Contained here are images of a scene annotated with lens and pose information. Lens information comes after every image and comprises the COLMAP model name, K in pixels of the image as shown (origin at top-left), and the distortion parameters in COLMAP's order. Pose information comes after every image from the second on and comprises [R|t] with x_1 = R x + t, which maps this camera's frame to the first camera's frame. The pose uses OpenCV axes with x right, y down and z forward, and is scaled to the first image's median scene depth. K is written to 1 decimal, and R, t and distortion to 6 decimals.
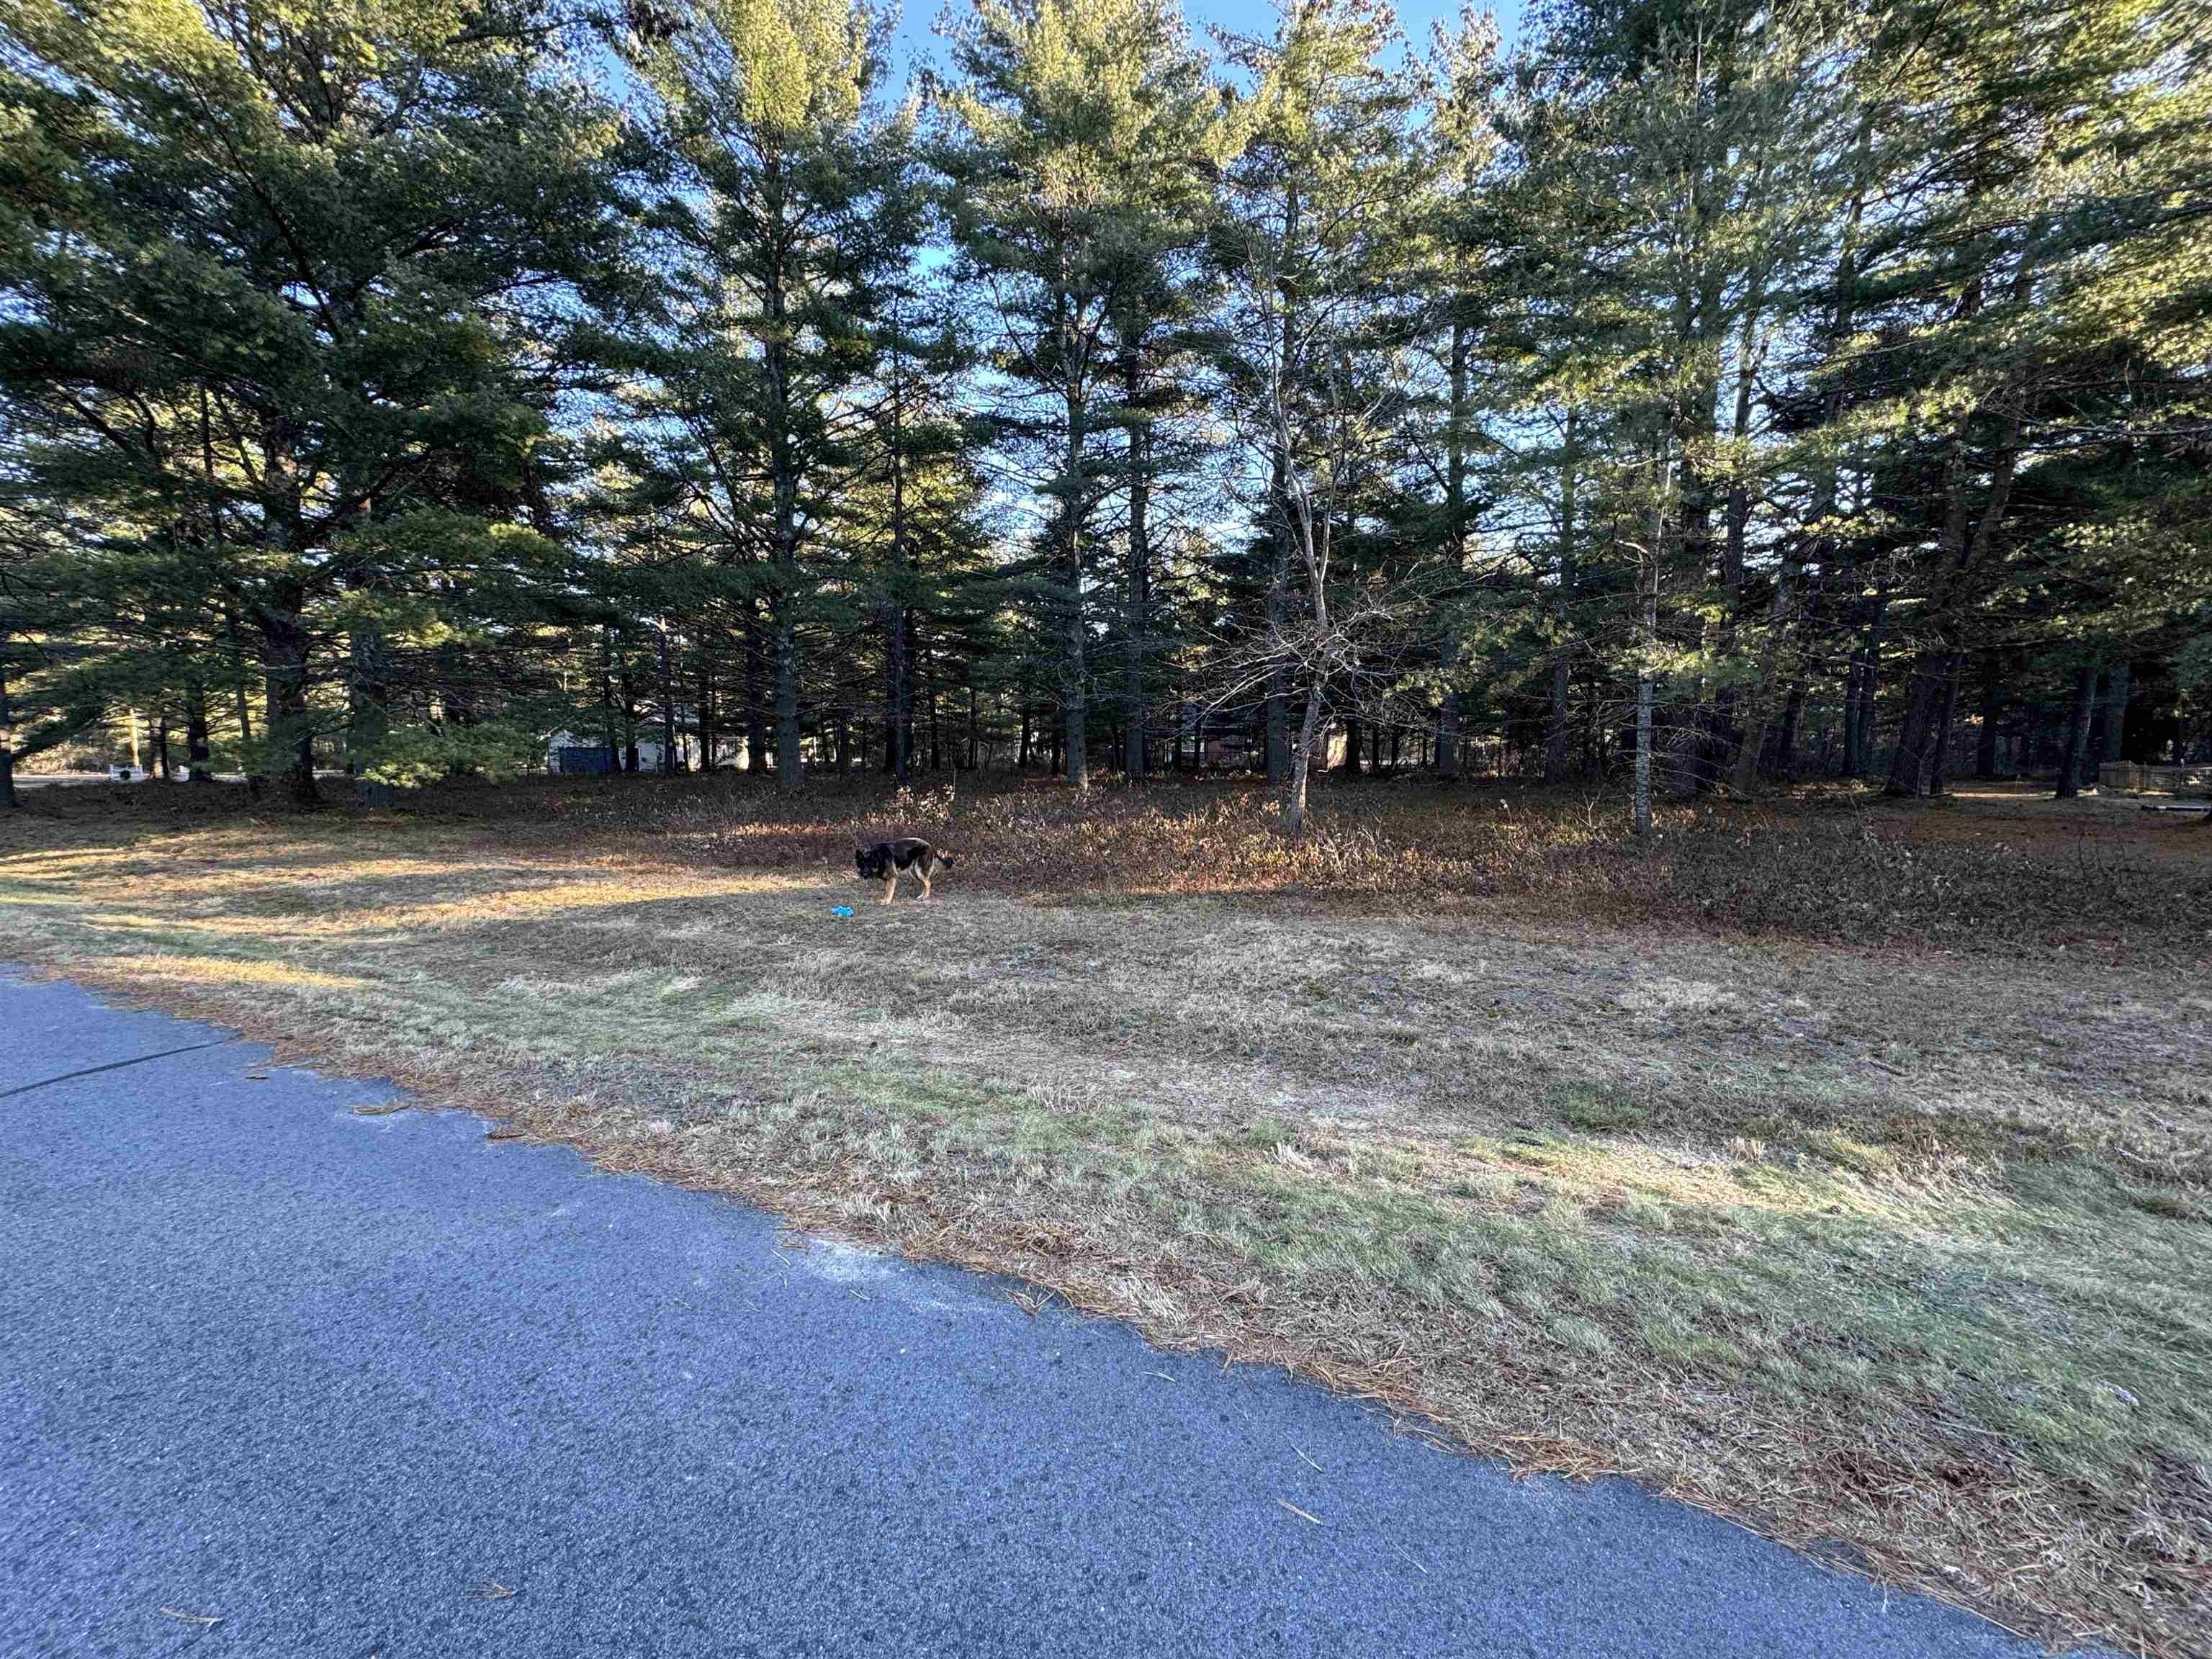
lens RADIAL K [[843.7, 0, 1106.0], [0, 843.7, 829.5], [0, 0, 1]] dist [0.001609, 0.000085]
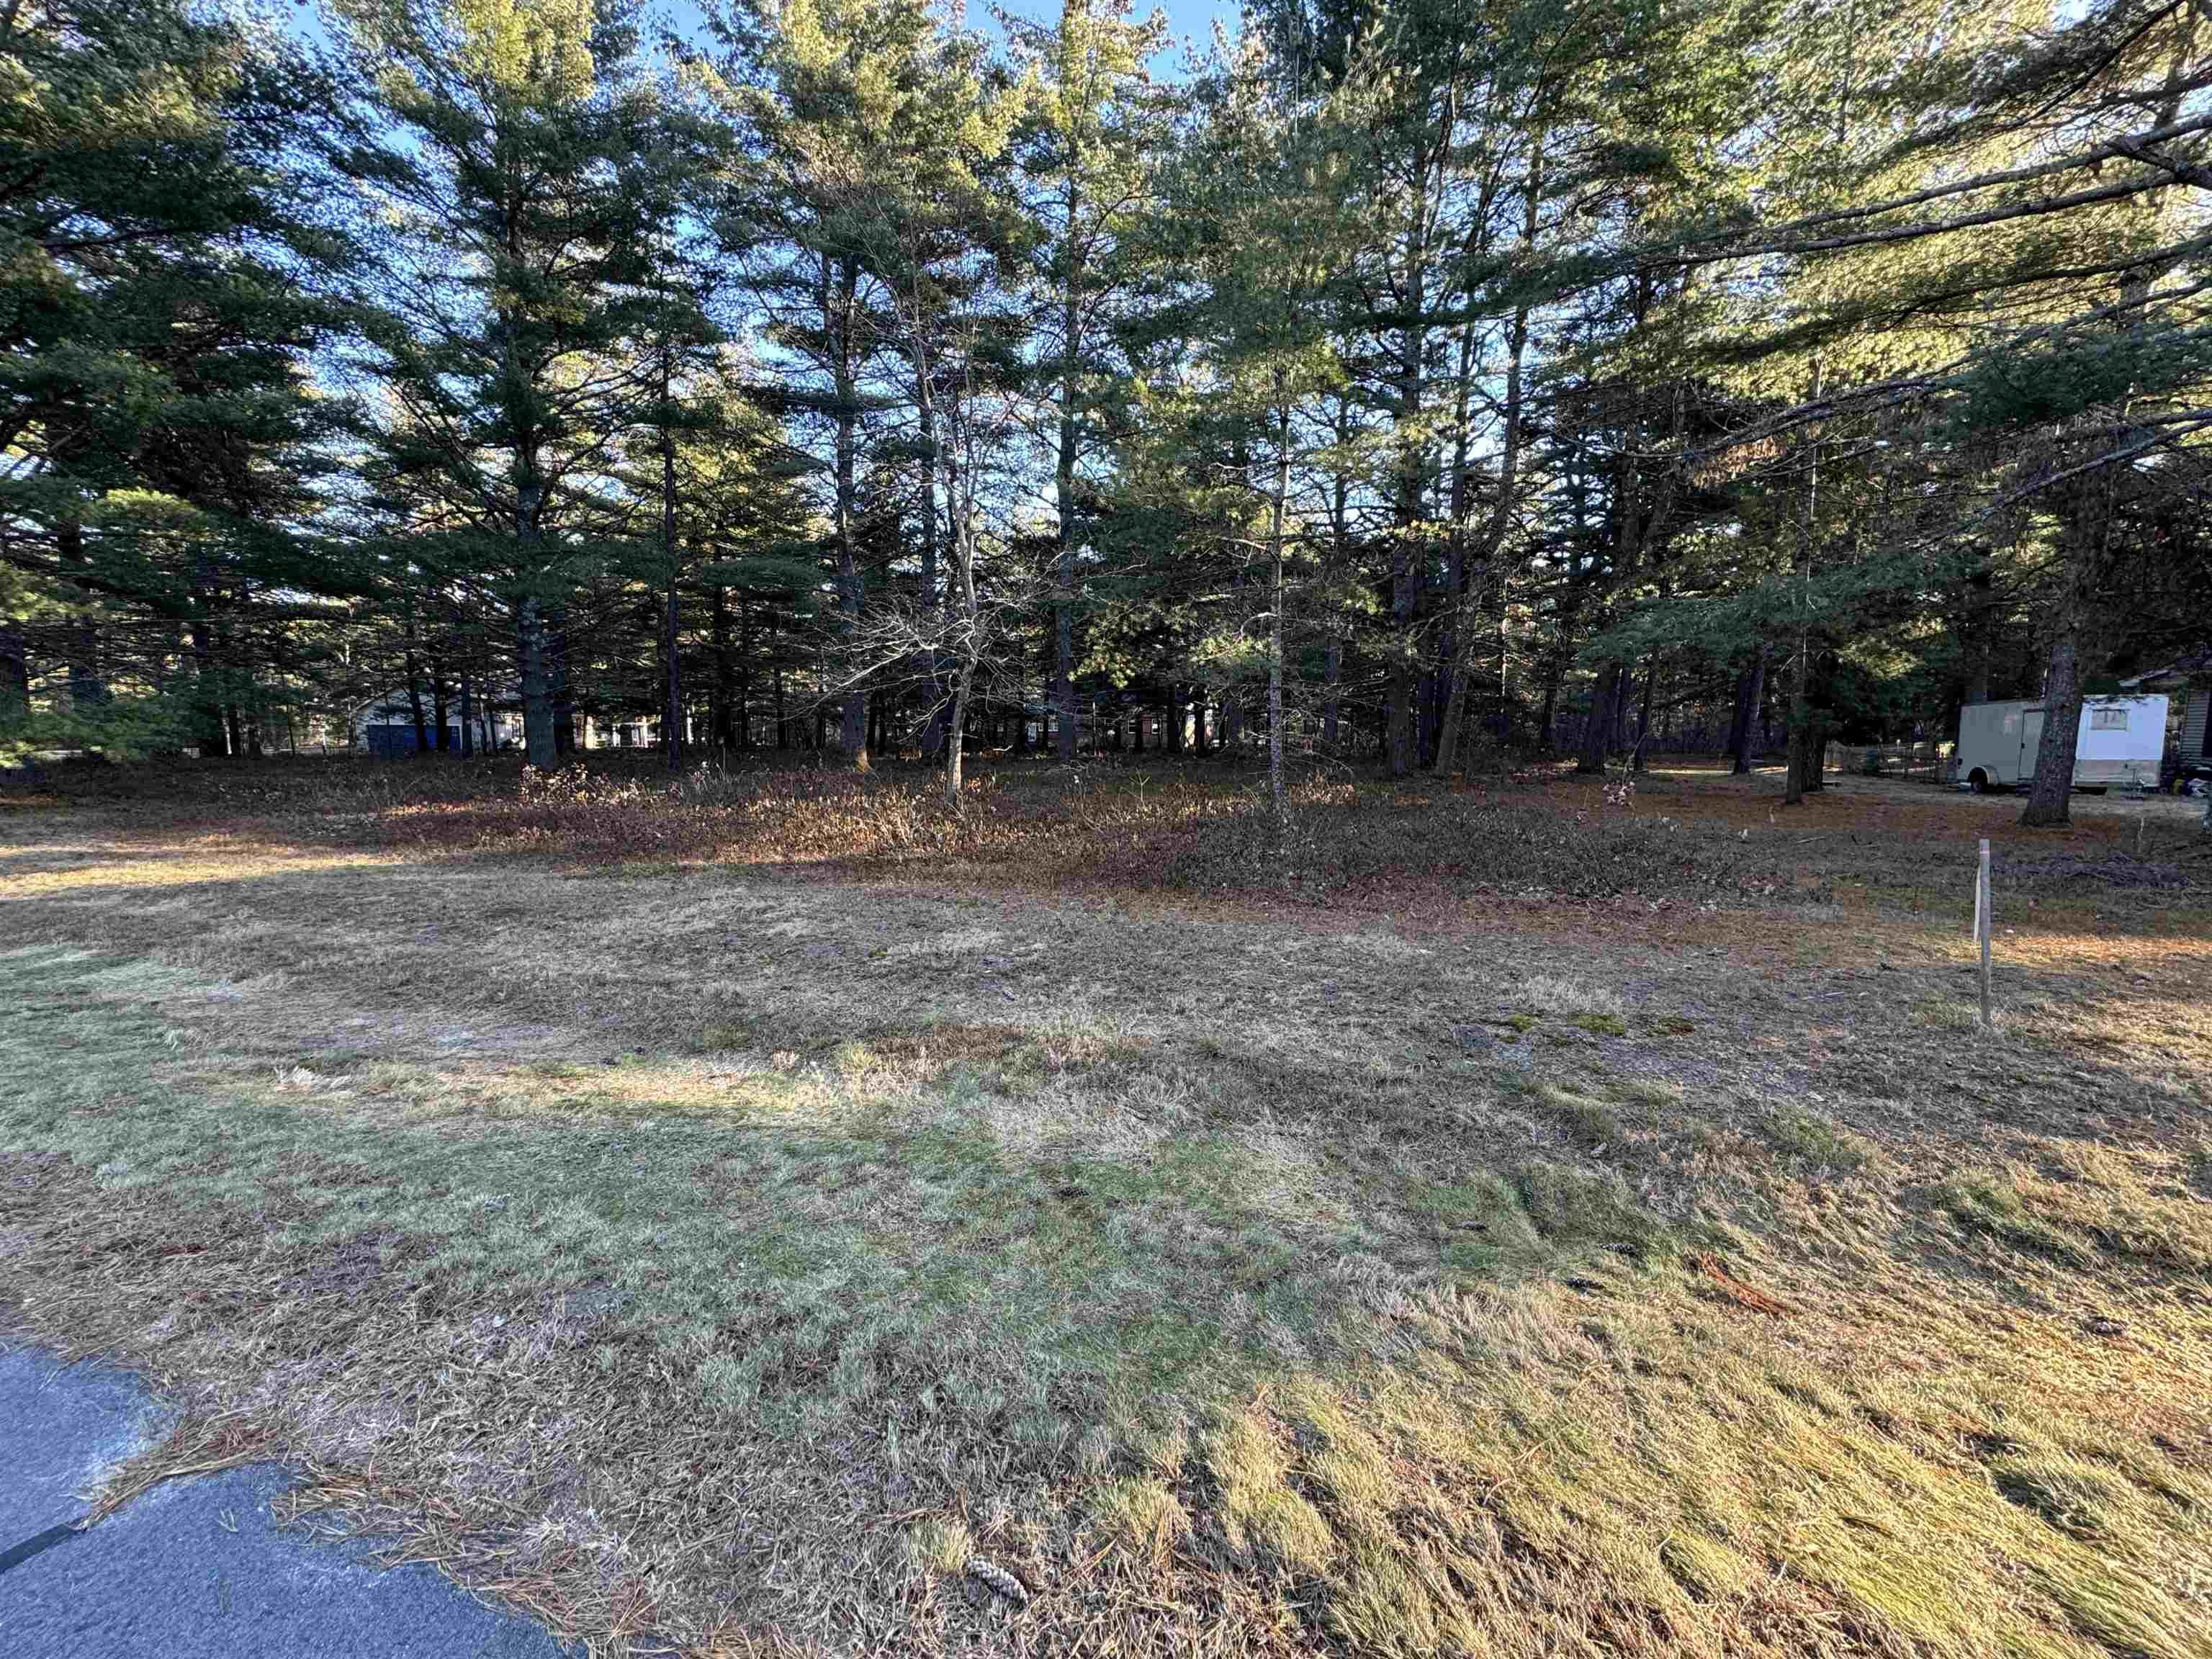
lens RADIAL K [[843.7, 0, 1106.0], [0, 843.7, 829.5], [0, 0, 1]] dist [0.001609, 0.000085]
pose [[0.995229, -0.009810, 0.097071, 0.188177], [0.007484, 0.999677, 0.024297, 0.003579], [-0.097278, -0.023454, 0.994981, -0.042263]]
